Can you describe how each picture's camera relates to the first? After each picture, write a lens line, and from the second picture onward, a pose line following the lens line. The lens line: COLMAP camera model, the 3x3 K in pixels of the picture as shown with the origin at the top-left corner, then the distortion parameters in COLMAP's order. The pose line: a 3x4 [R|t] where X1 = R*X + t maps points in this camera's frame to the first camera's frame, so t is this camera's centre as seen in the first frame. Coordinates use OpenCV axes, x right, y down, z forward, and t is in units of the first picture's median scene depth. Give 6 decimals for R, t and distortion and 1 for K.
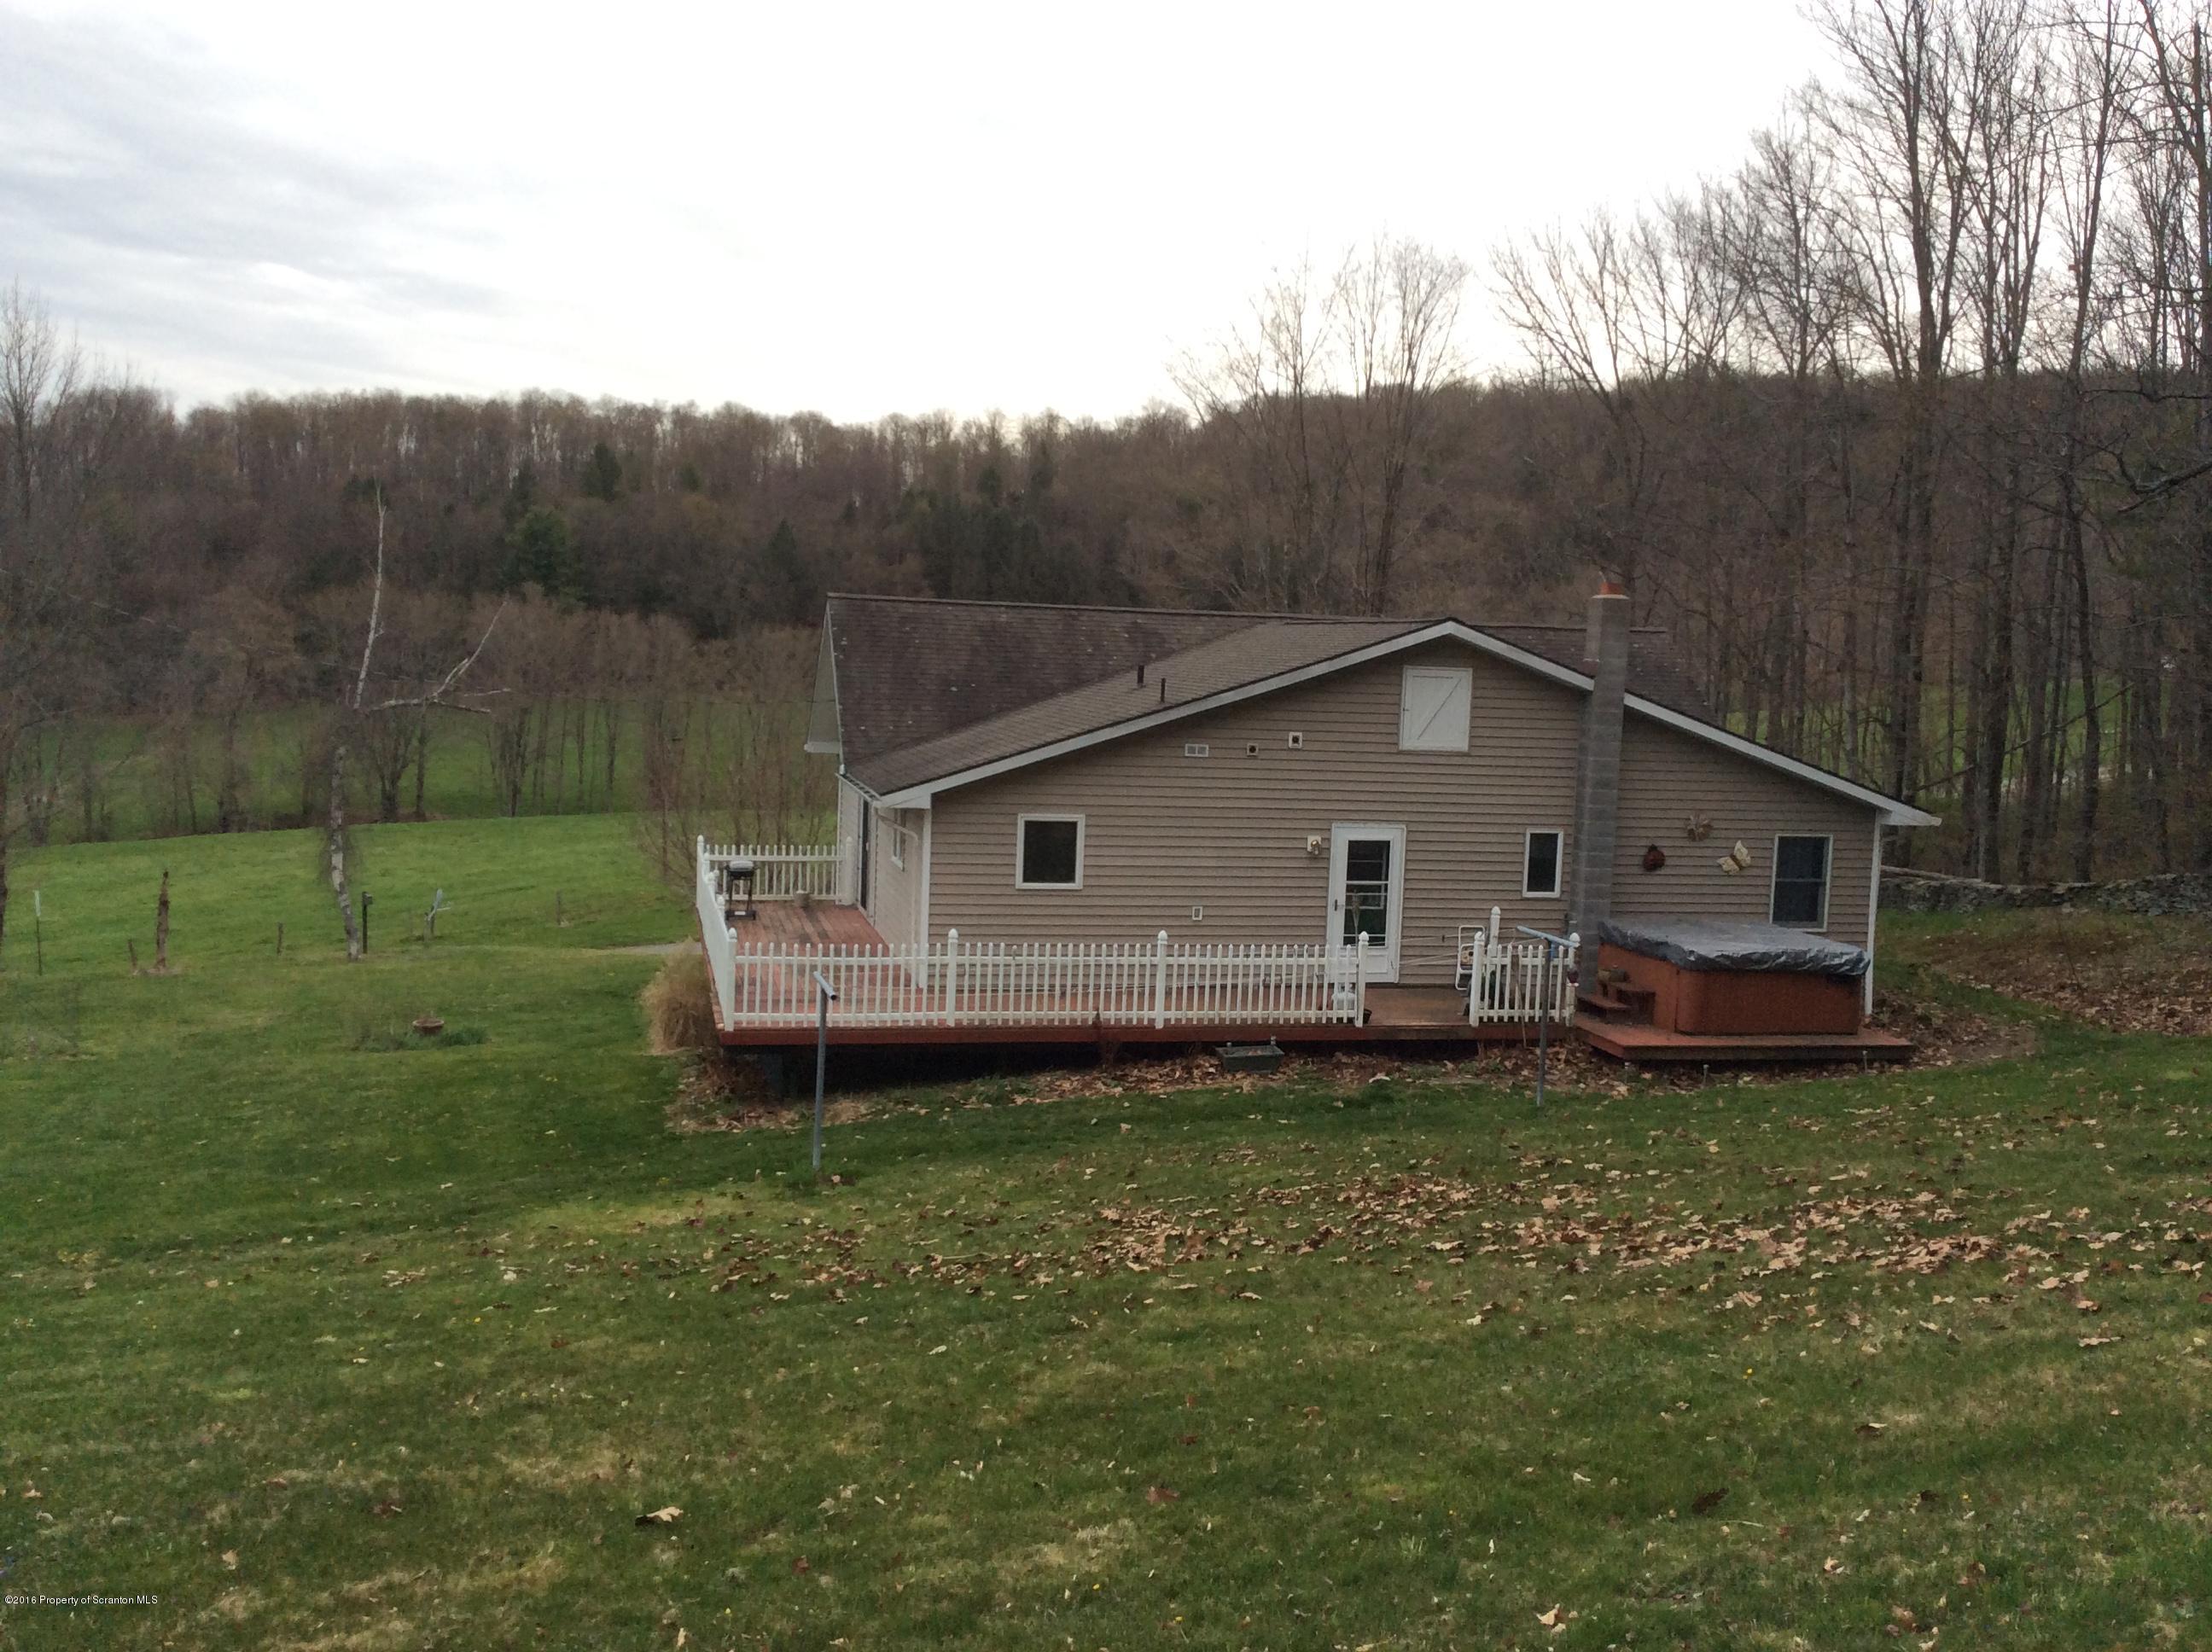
lens RADIAL K [[1991.2, 0, 1109.0], [0, 1991.2, 863.8], [0, 0, 1]] dist [0.101252, -0.188211]
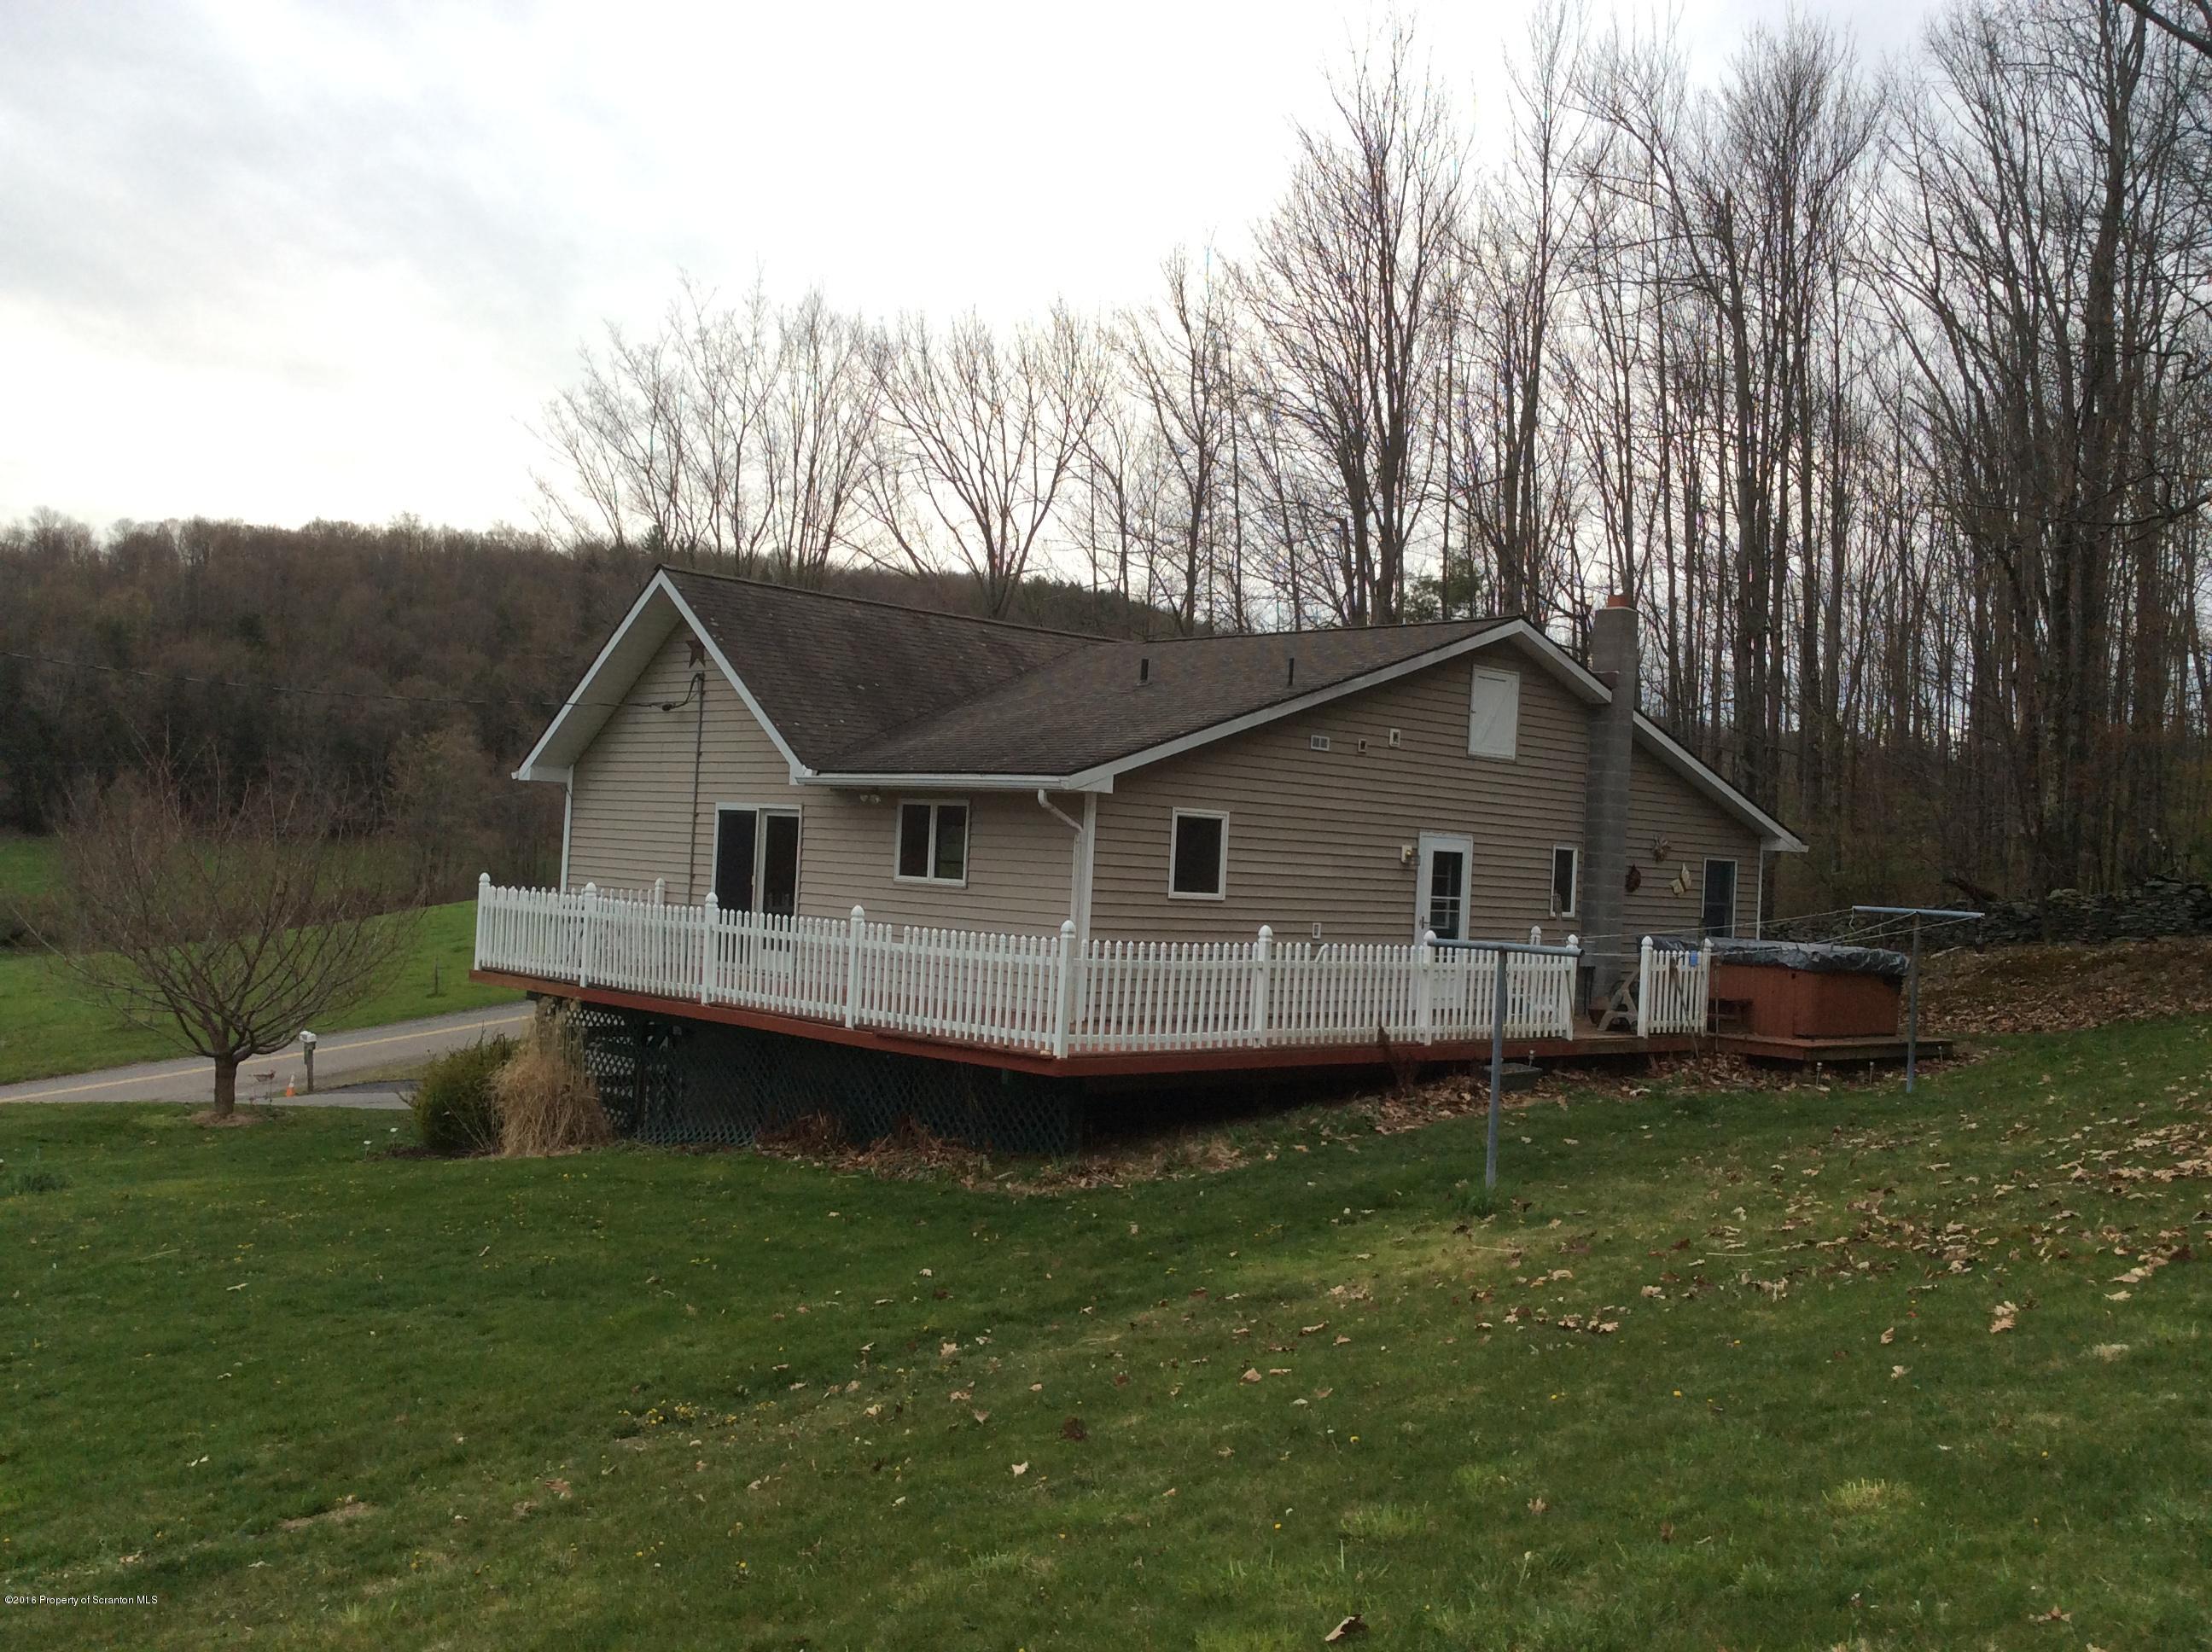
lens RADIAL K [[1991.2, 0, 1109.0], [0, 1991.2, 863.8], [0, 0, 1]] dist [0.101252, -0.188211]
pose [[0.864305, 0.008462, 0.502897, -0.463789], [0.032537, 0.996824, -0.072693, 0.055146], [-0.501915, 0.079191, 0.861284, 0.290100]]
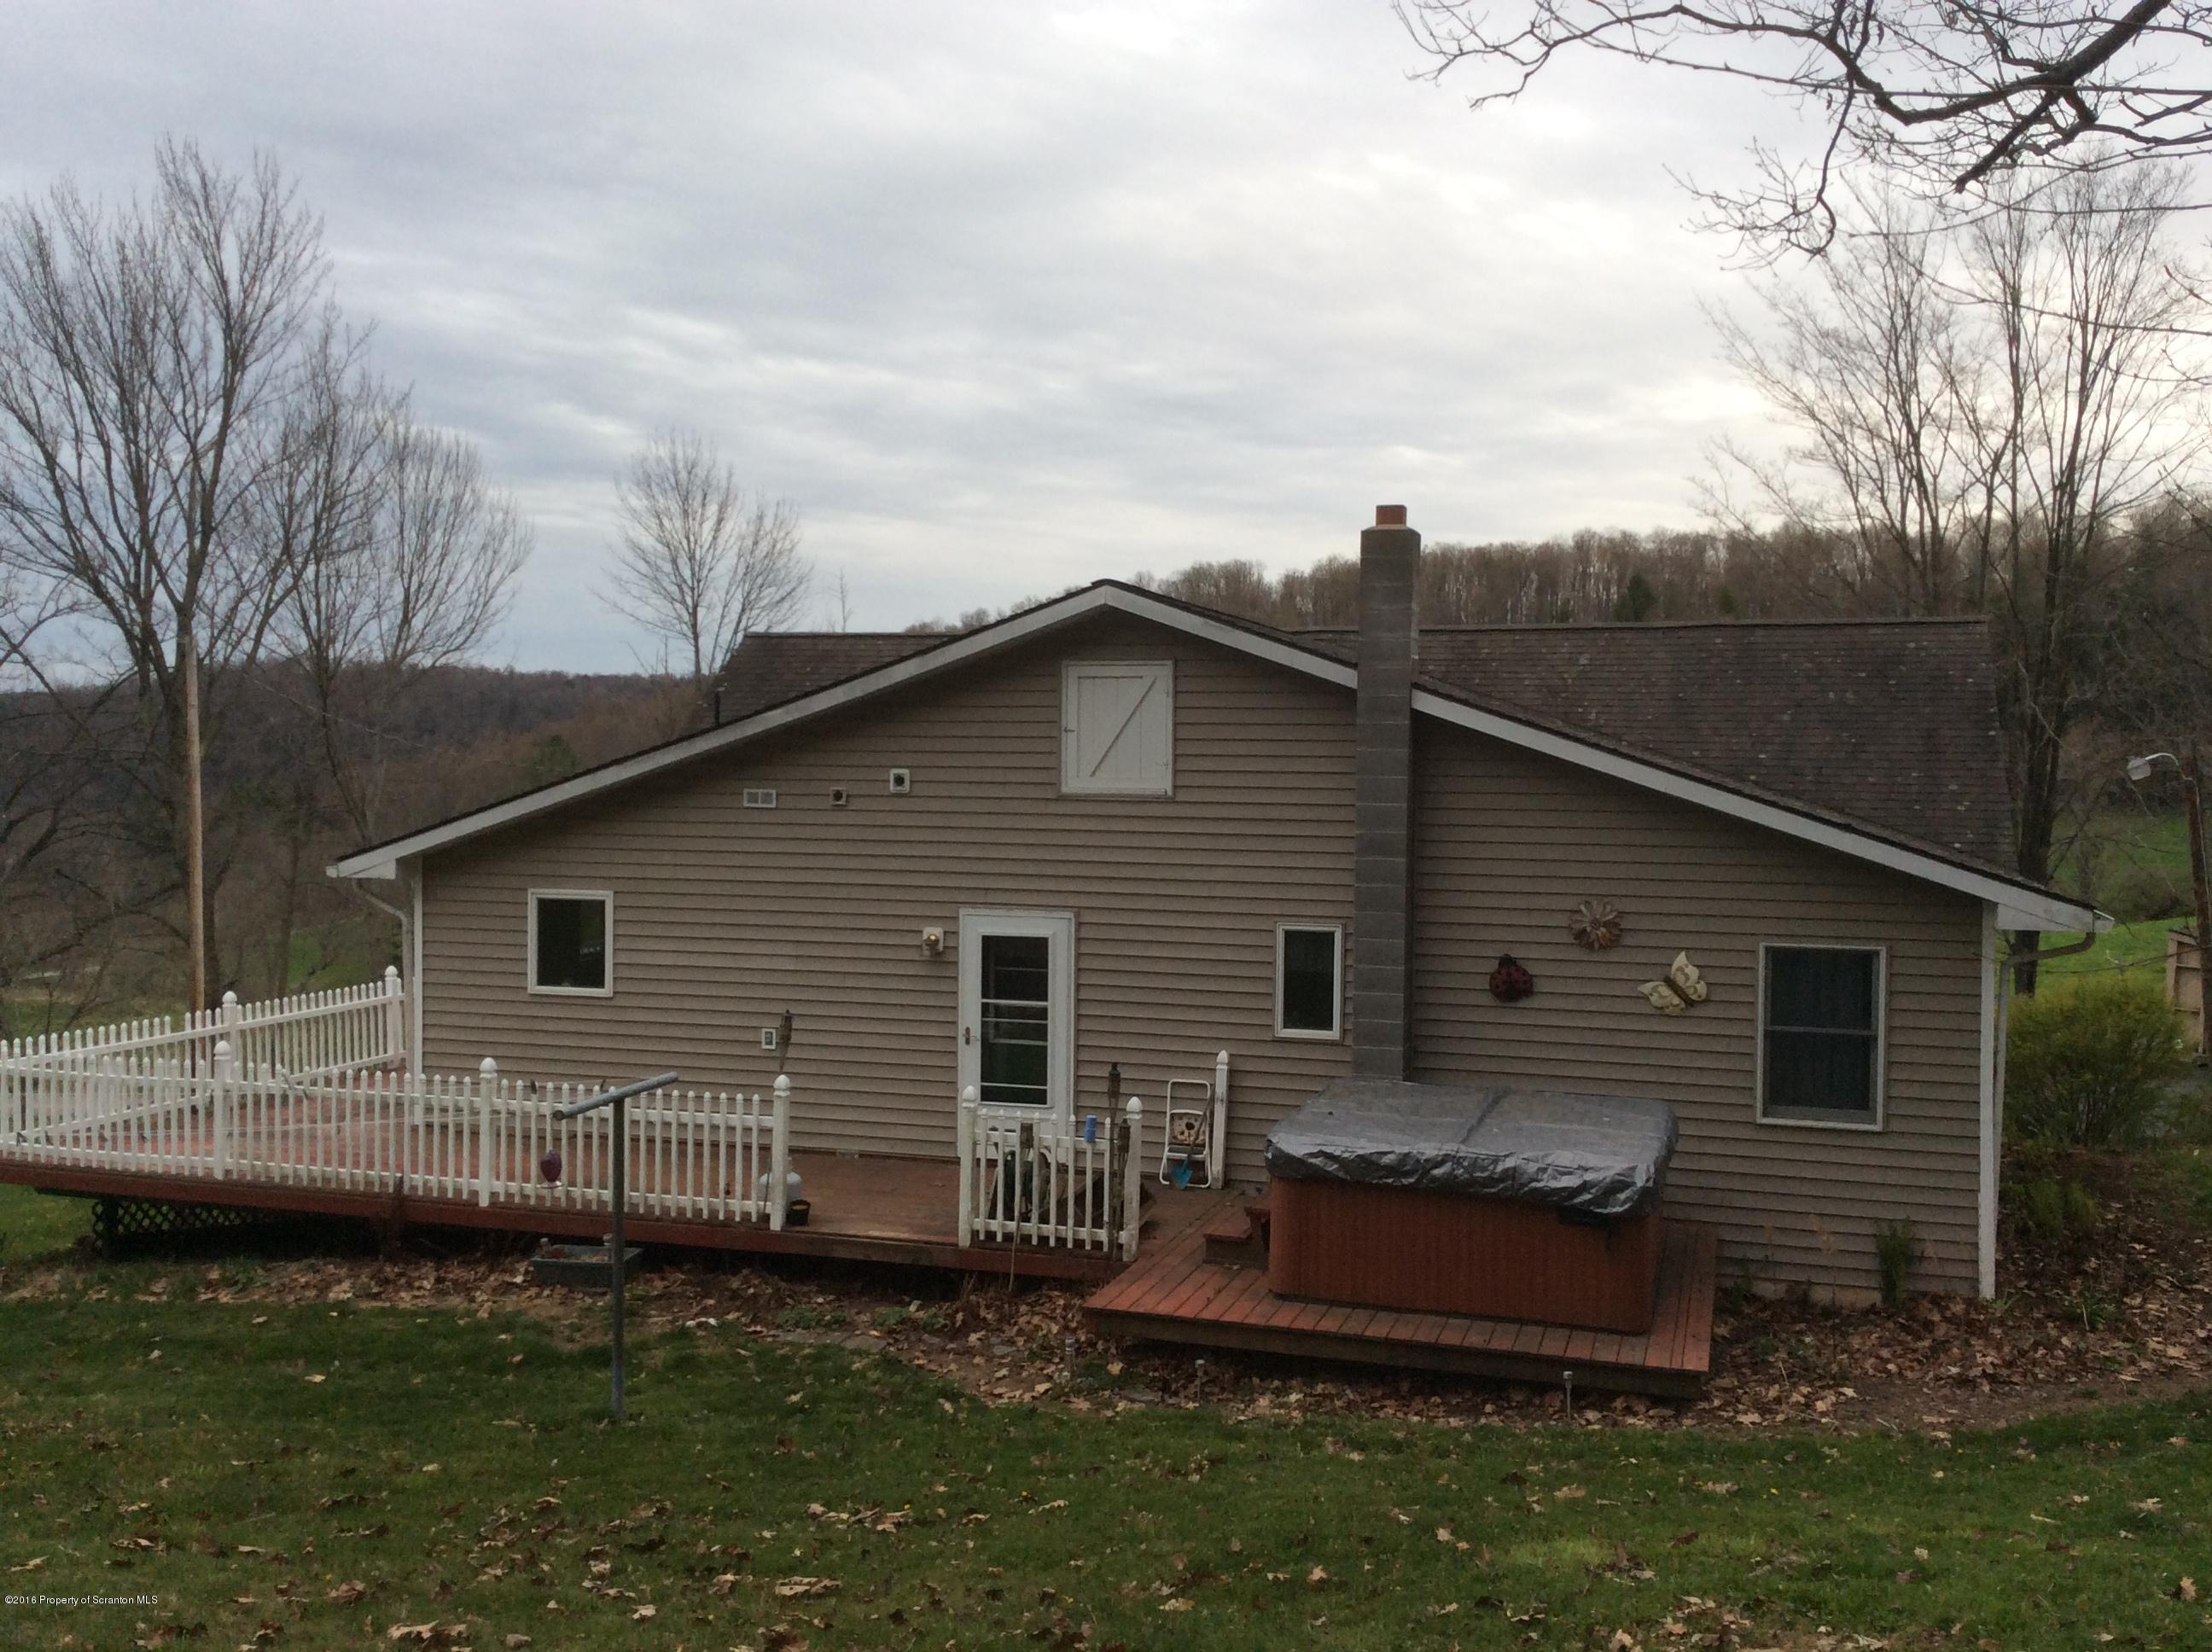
lens RADIAL K [[1991.2, 0, 1109.0], [0, 1991.2, 863.8], [0, 0, 1]] dist [0.101252, -0.188211]
pose [[0.857210, -0.003083, -0.514959, 0.484435], [-0.032263, 0.997696, -0.059678, 0.002191], [0.513956, 0.067771, 0.855135, 0.468722]]
